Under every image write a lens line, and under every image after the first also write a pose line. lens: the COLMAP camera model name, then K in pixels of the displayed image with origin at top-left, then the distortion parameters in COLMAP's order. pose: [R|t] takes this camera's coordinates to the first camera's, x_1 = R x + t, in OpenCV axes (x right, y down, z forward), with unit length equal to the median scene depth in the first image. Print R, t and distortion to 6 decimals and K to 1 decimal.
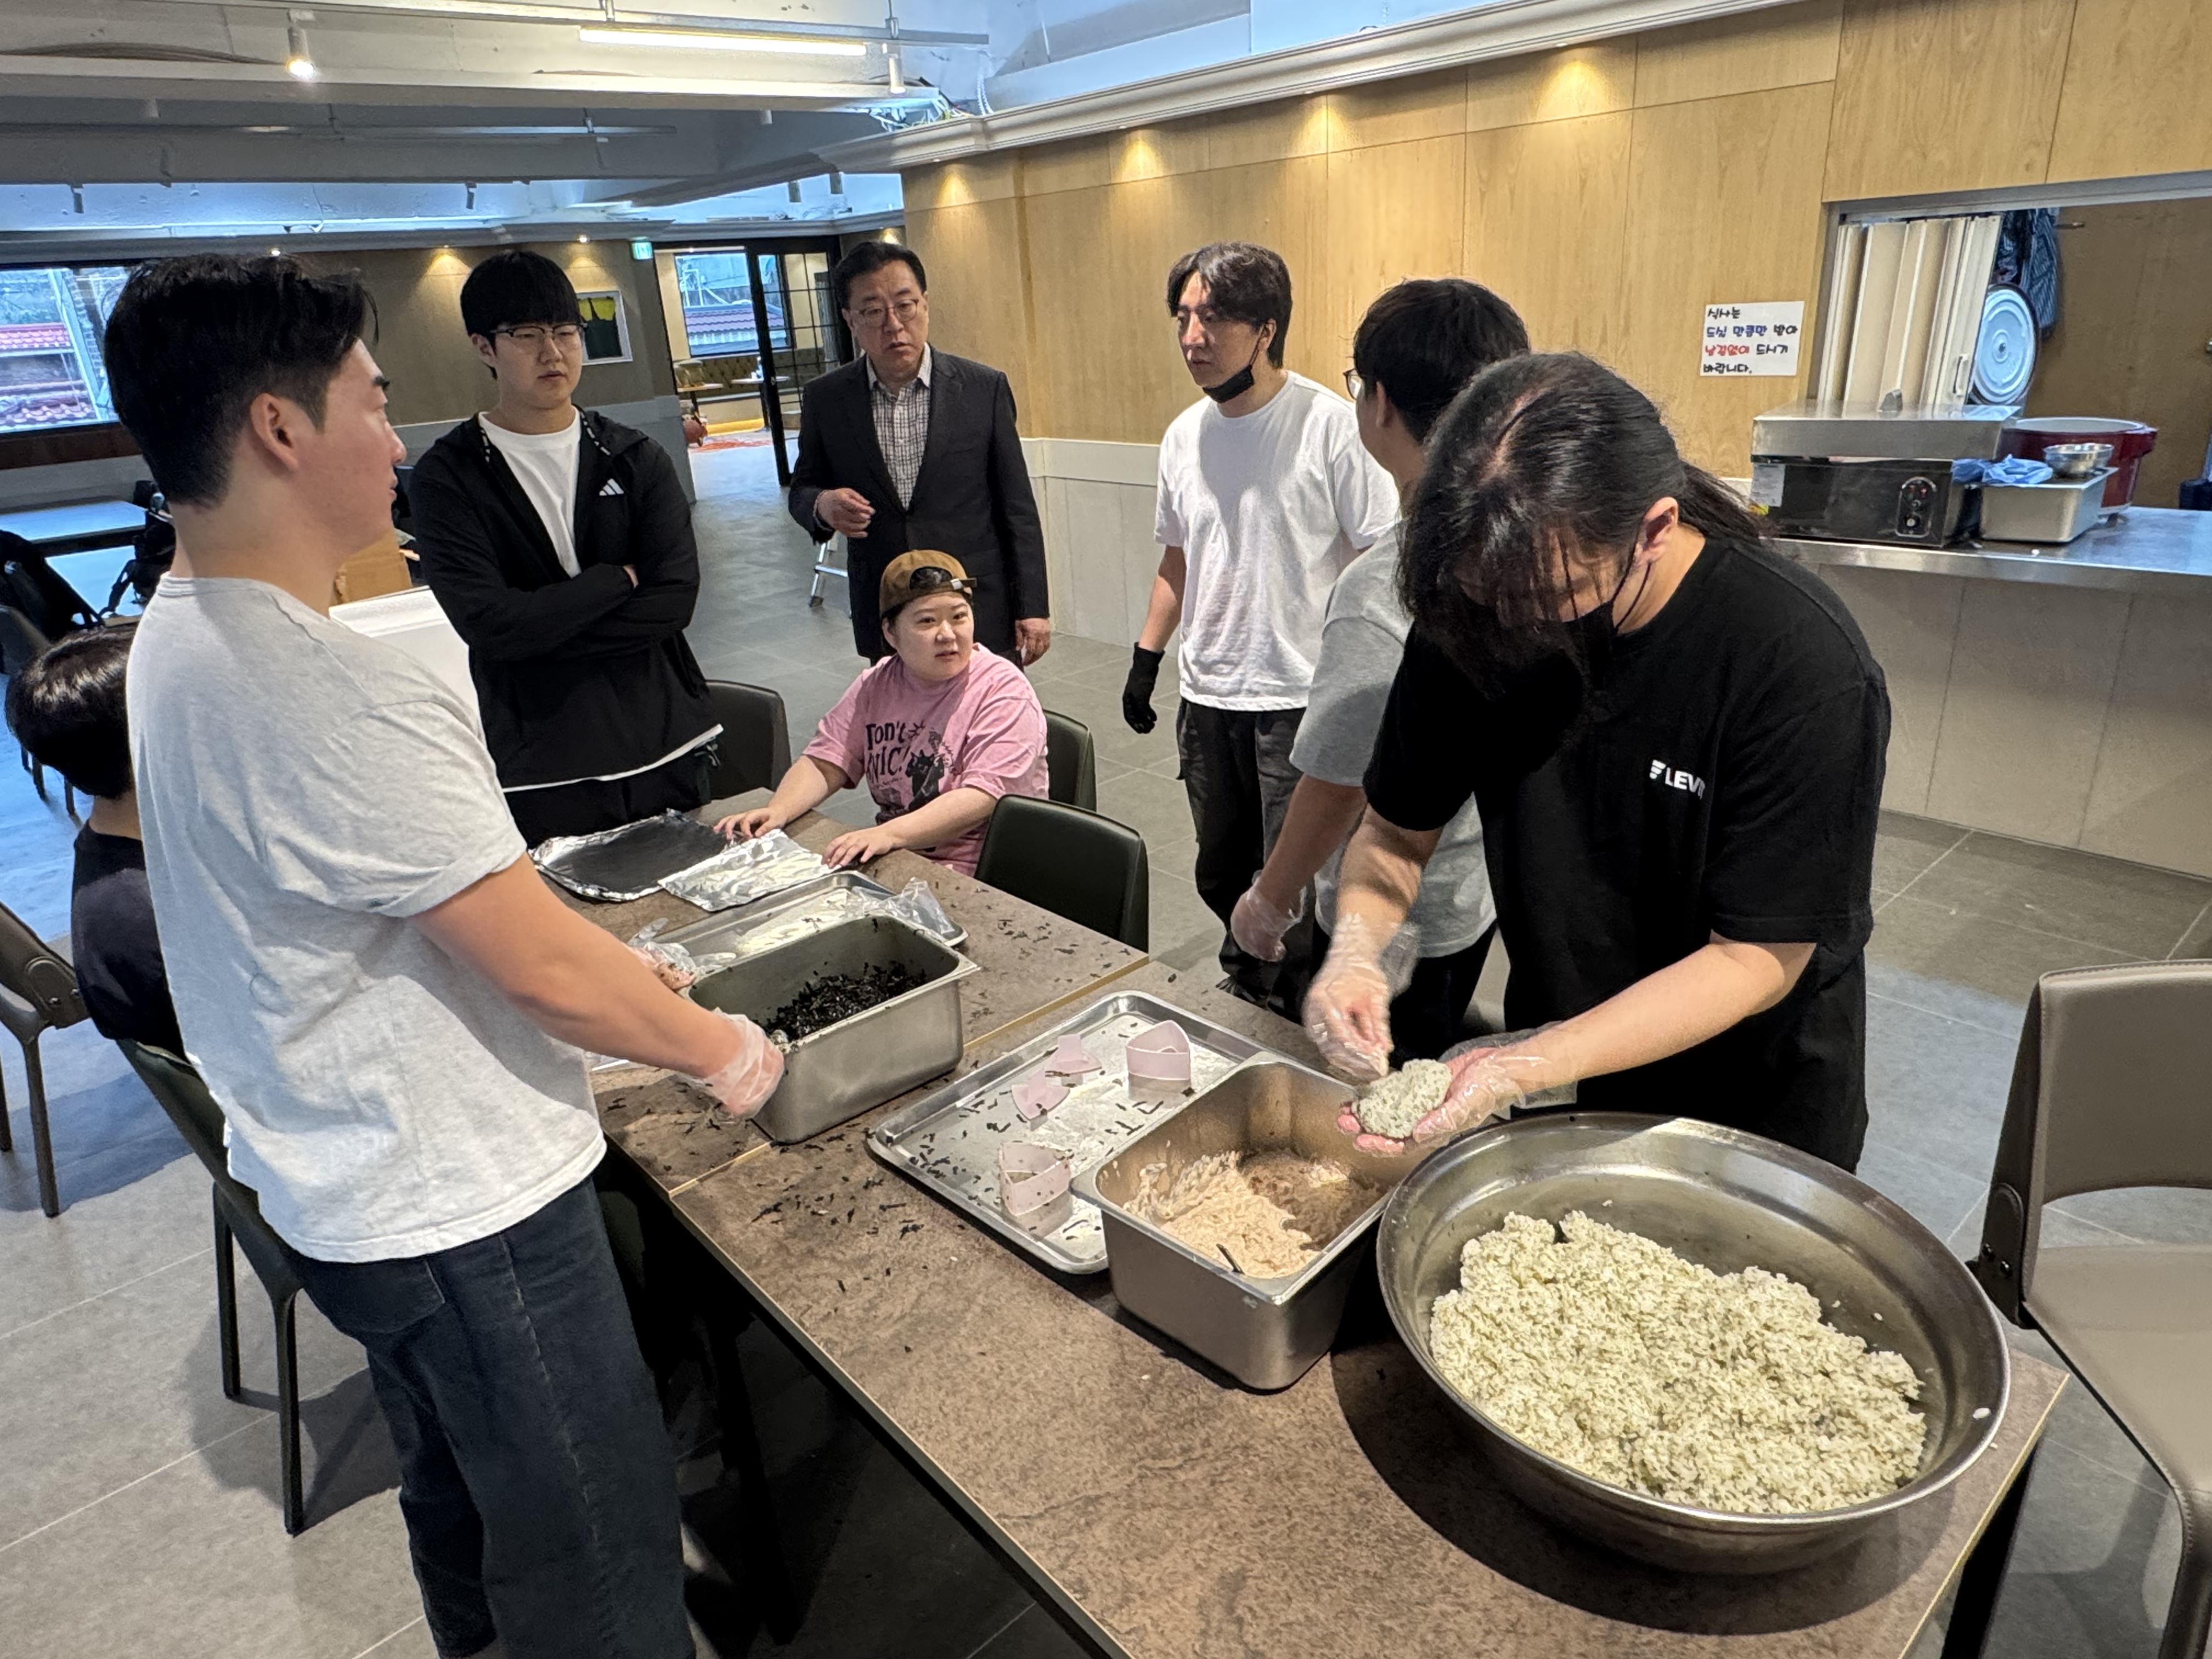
lens RADIAL K [[1388.4, 0, 1088.3], [0, 1388.4, 845.0], [0, 0, 1]] dist [-0.013761, -0.000278]
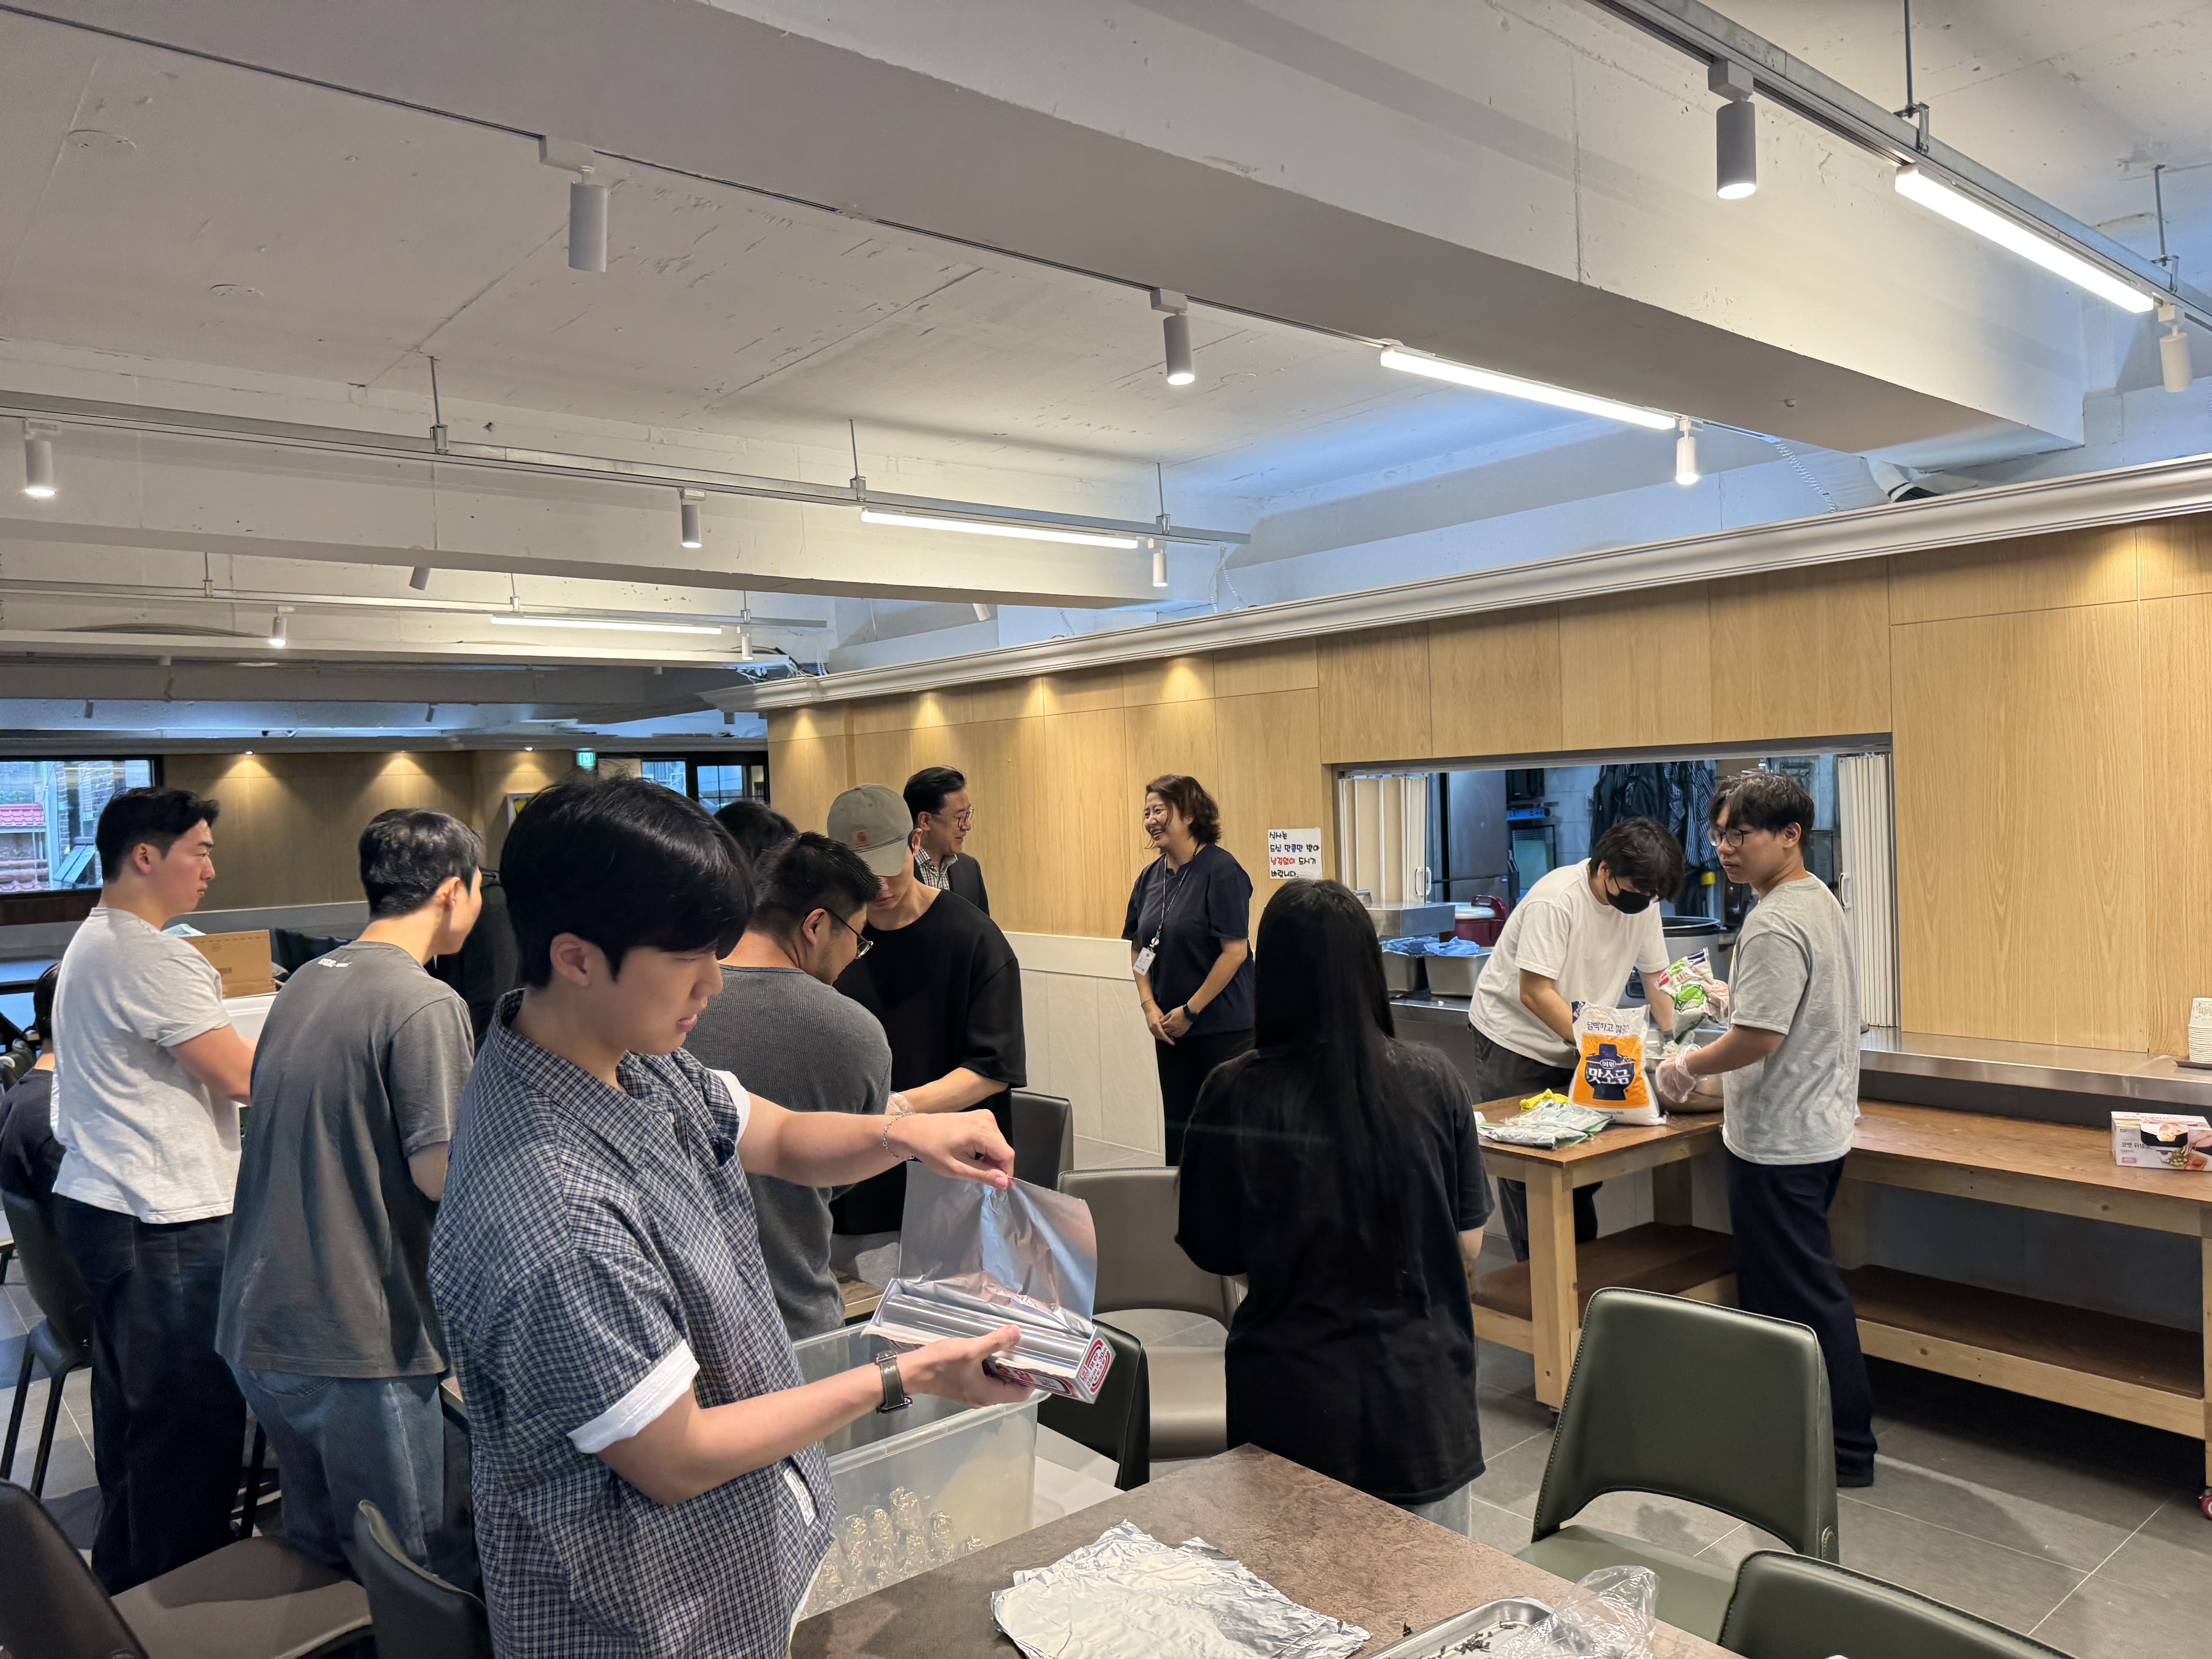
lens RADIAL K [[1513.1, 0, 1120.5], [0, 1513.1, 835.2], [0, 0, 1]] dist [0.009188, 0.000398]
pose [[0.999528, 0.028059, 0.012498, 0.214650], [-0.021887, 0.936068, -0.351138, 0.110602], [-0.021552, 0.350699, 0.936240, -0.305939]]
